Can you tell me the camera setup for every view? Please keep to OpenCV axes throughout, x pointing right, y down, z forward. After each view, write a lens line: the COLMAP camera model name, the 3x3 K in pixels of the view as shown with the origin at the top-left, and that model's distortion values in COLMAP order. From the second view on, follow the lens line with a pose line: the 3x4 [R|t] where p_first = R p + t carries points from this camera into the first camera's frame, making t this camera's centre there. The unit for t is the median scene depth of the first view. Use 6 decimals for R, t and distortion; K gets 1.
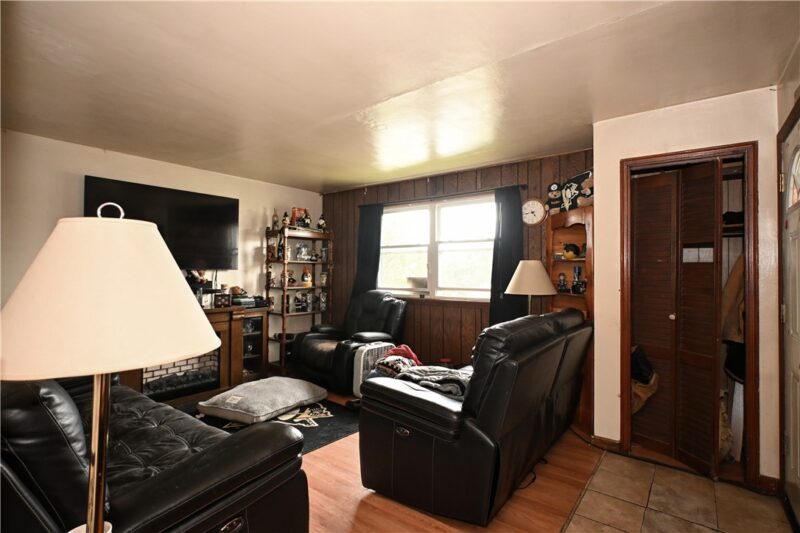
lens RADIAL K [[388.0, 0, 400.0], [0, 388.0, 266.5], [0, 0, 1]] dist [-0.000939, -0.000073]
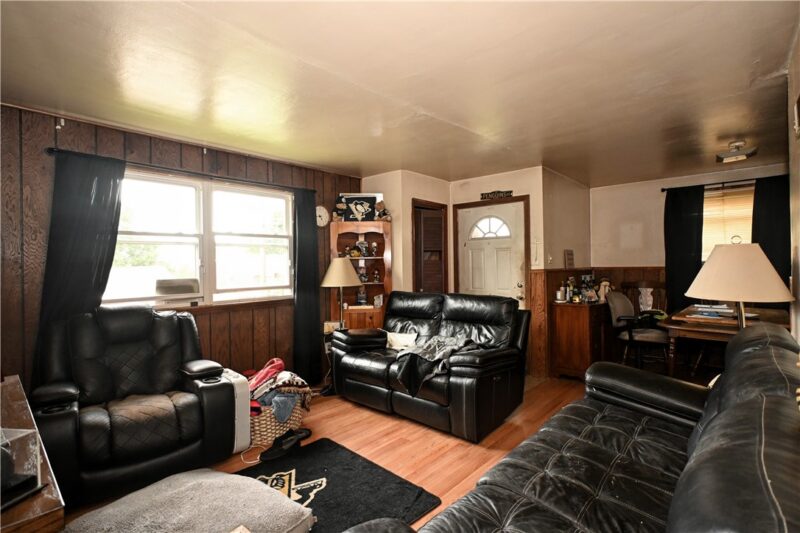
lens RADIAL K [[376.8, 0, 400.0], [0, 376.8, 266.5], [0, 0, 1]] dist [-0.001245, -0.000167]
pose [[0.107516, -0.010222, 0.994151, -0.633053], [0.004700, 0.999941, 0.009773, -0.000154], [-0.994192, 0.003621, 0.107558, 0.544304]]
